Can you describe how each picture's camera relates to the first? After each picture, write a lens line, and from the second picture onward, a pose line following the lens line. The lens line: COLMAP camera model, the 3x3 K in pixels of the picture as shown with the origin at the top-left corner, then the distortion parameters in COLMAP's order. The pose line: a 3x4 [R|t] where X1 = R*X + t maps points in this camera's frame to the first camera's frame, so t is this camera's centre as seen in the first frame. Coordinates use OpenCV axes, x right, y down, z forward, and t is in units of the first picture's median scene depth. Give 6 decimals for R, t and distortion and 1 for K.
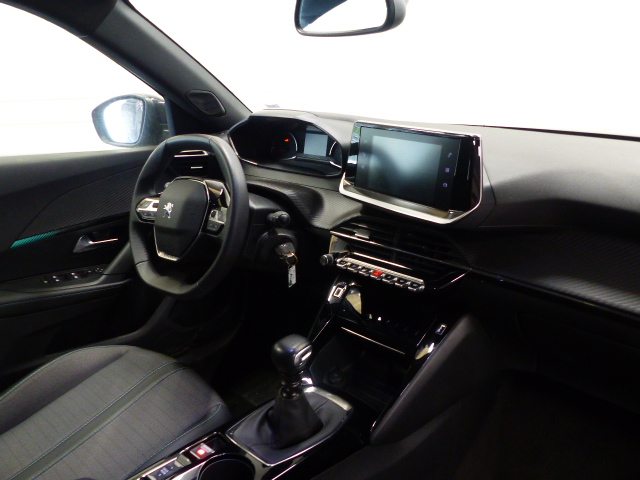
lens RADIAL K [[491.9, 0, 320.0], [0, 491.9, 240.0], [0, 0, 1]] dist [-0.015791, -0.012407]
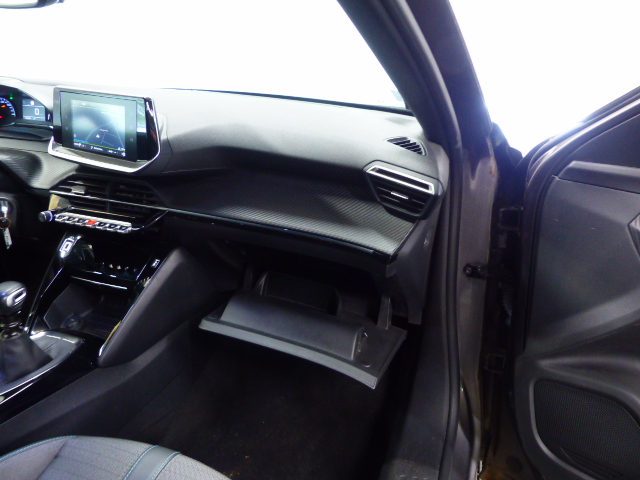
lens RADIAL K [[491.9, 0, 320.0], [0, 491.9, 240.0], [0, 0, 1]] dist [-0.015791, -0.012407]
pose [[0.919599, -0.119563, 0.374221, 0.164141], [0.093880, 0.991845, 0.086195, 0.057082], [-0.381475, -0.044133, 0.923325, -0.237713]]
